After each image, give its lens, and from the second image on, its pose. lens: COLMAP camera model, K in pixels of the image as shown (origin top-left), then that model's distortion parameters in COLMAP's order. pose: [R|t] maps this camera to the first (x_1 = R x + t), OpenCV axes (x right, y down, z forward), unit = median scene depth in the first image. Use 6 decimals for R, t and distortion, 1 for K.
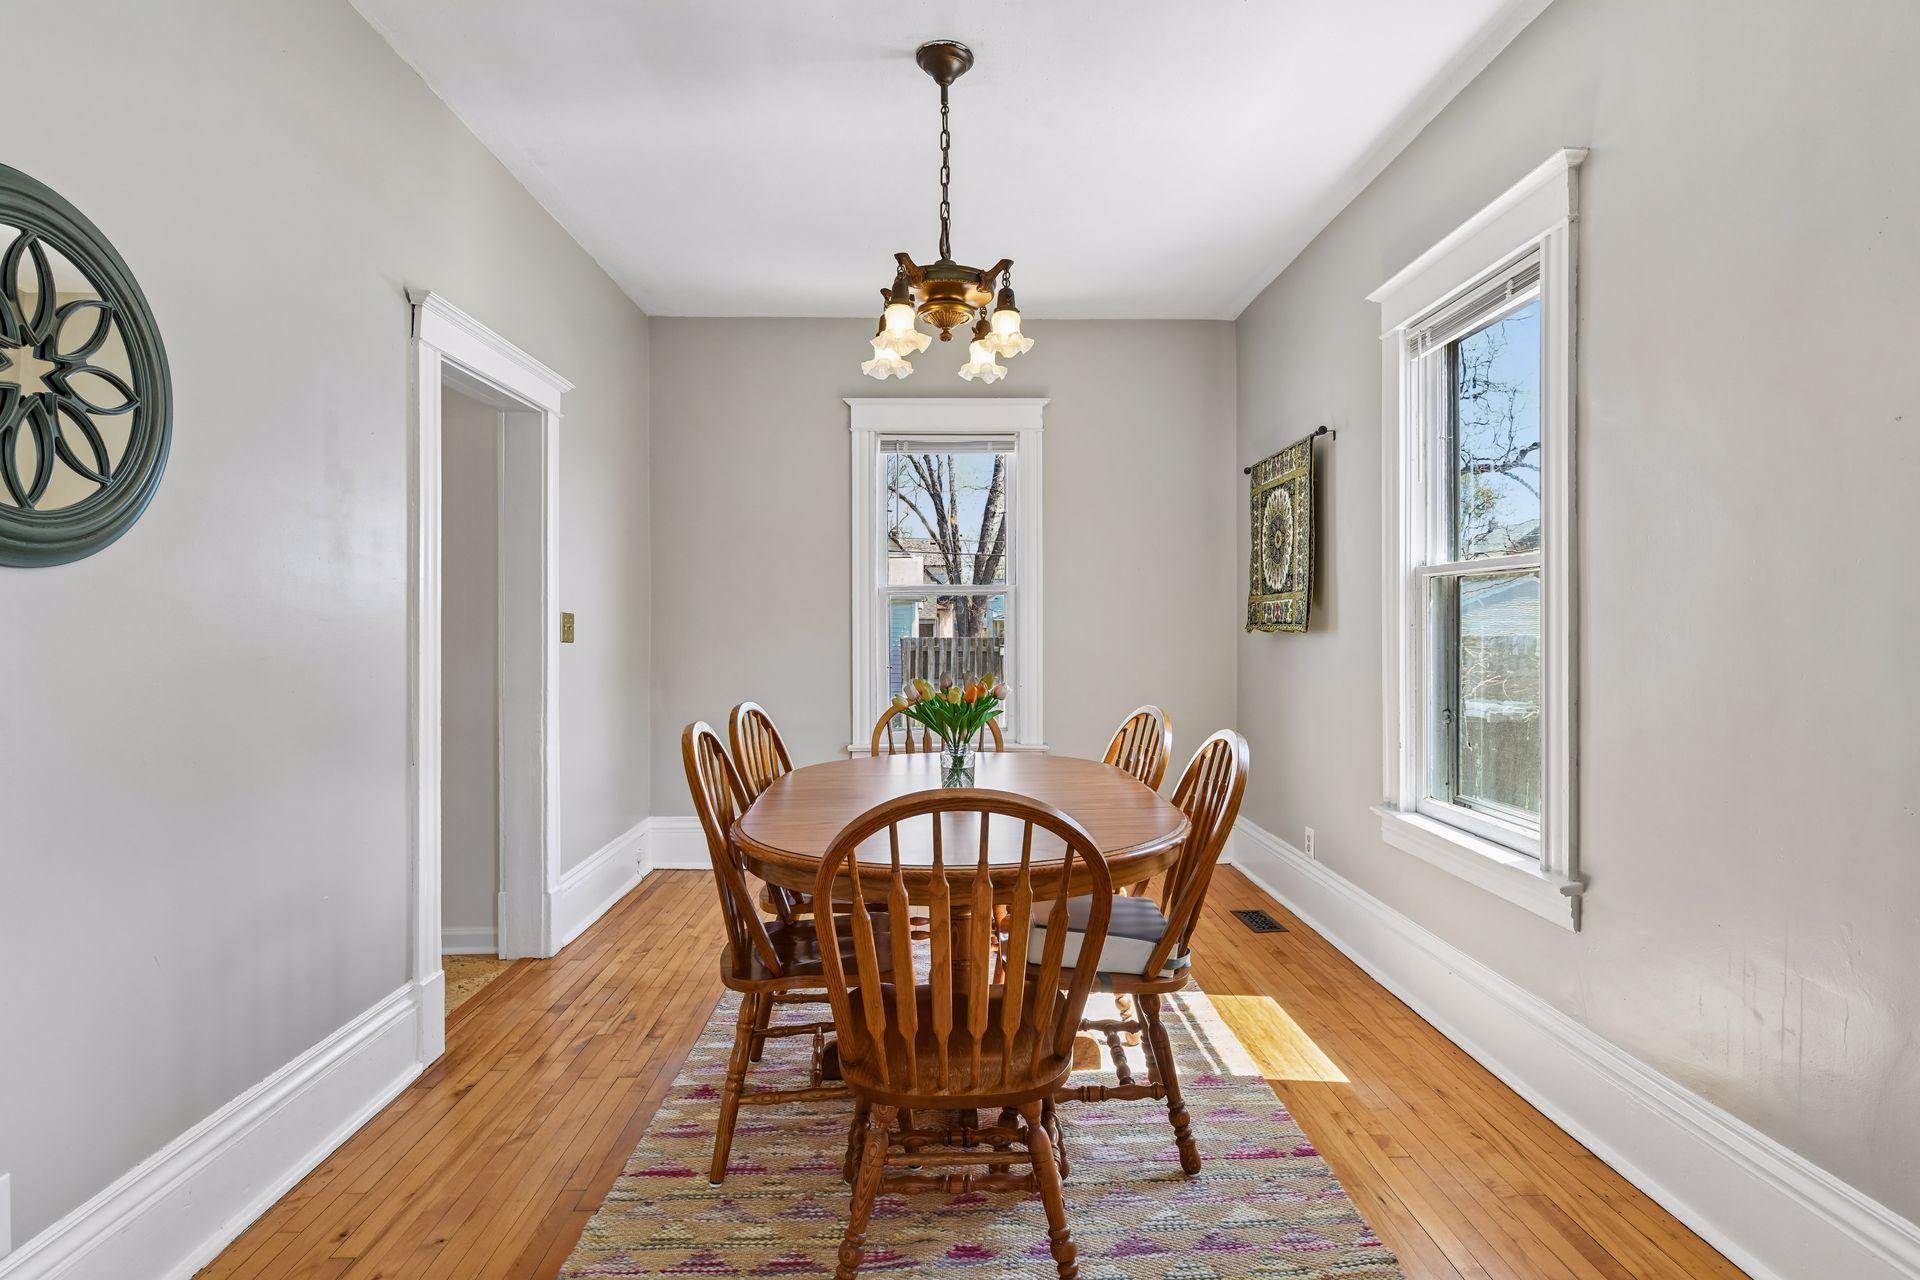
lens RADIAL K [[922.8, 0, 962.1], [0, 922.8, 635.3], [0, 0, 1]] dist [-0.007203, 0.001458]
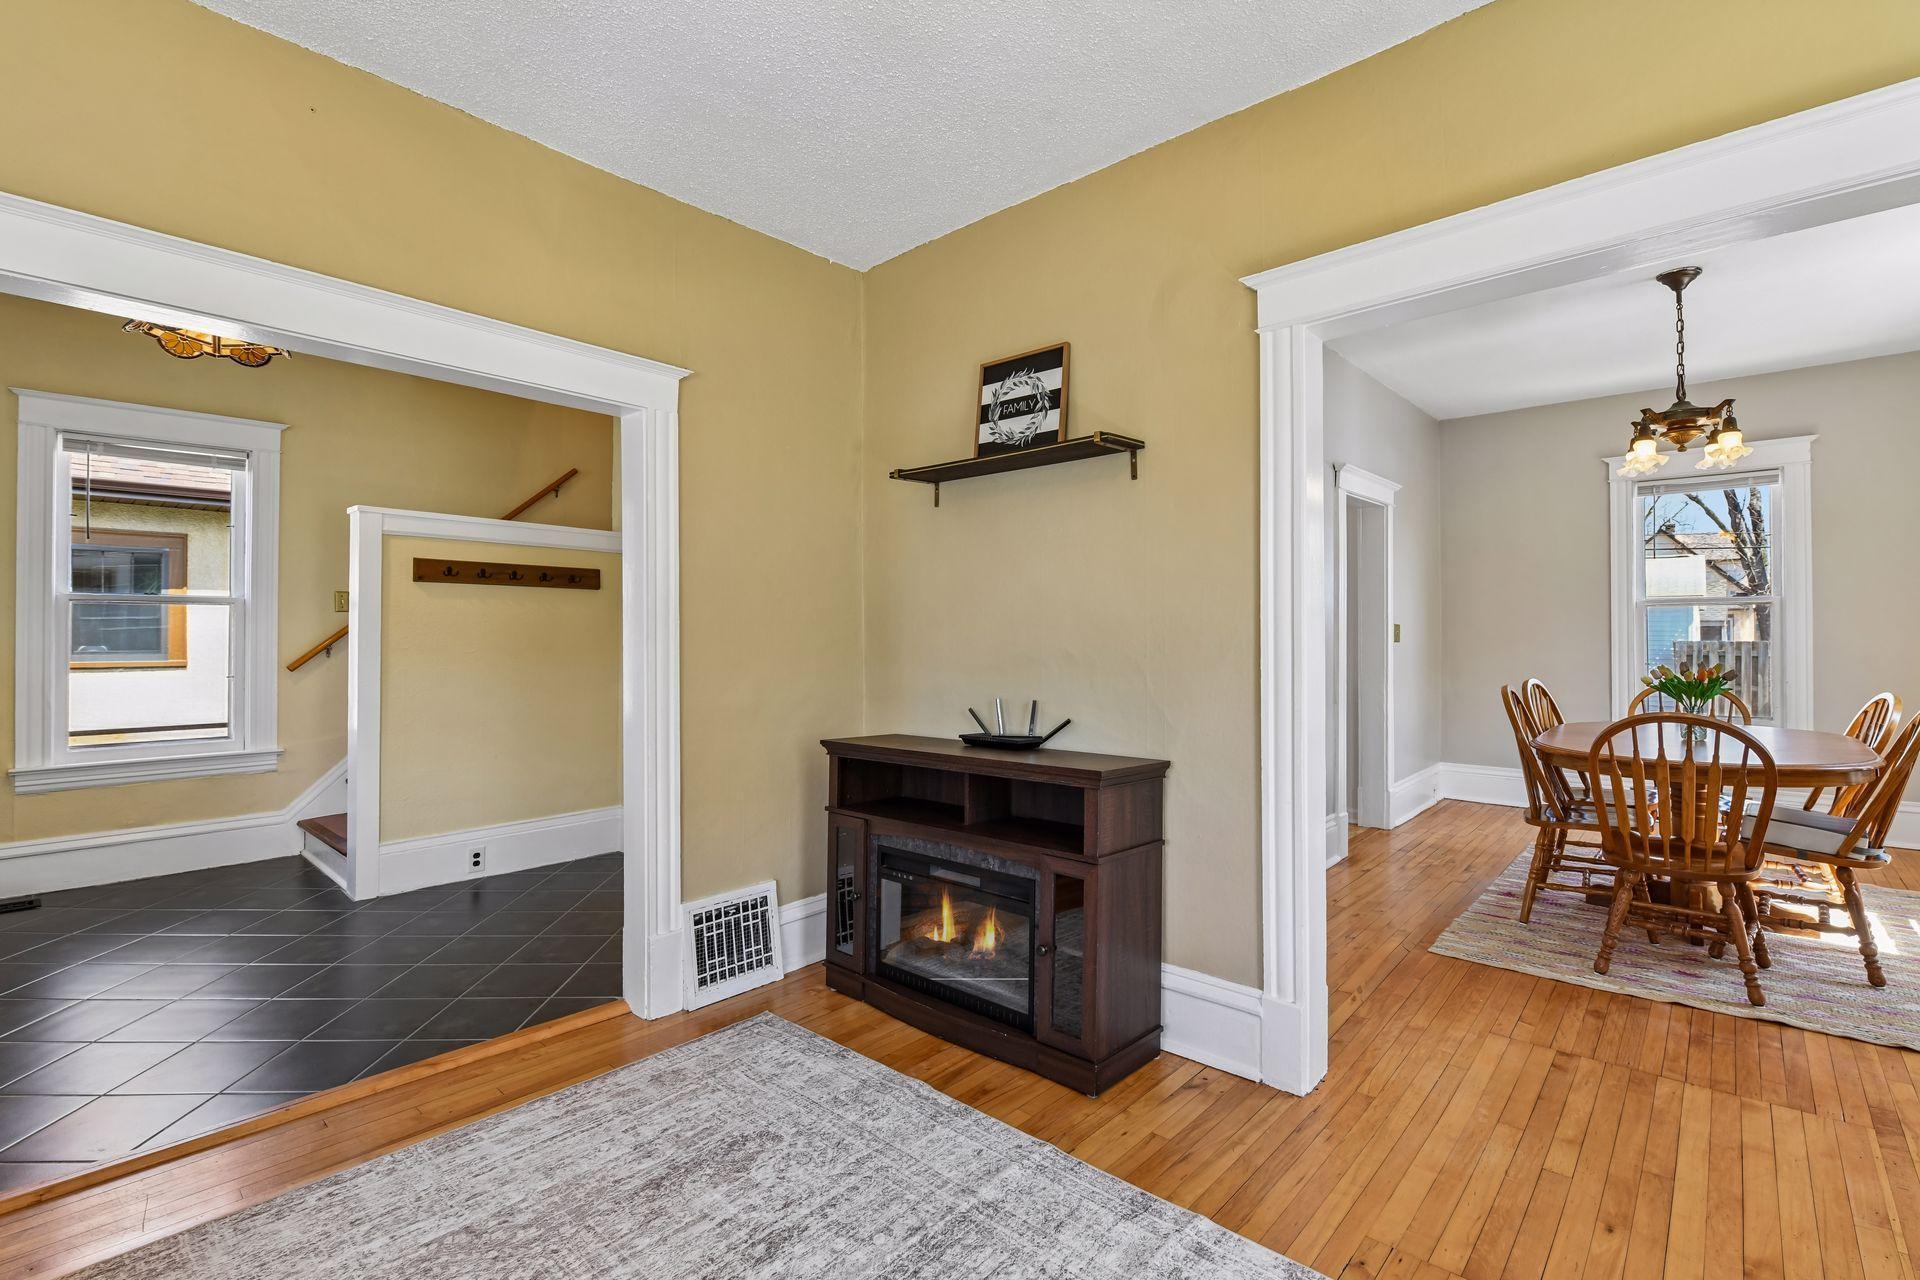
lens RADIAL K [[867.9, 0, 953.9], [0, 867.9, 626.8], [0, 0, 1]] dist [-0.013227, -0.000610]
pose [[0.715925, -0.004910, -0.698160, 0.114691], [-0.003331, 0.999940, -0.010448, -0.000918], [0.698169, 0.009805, 0.715866, -0.919258]]
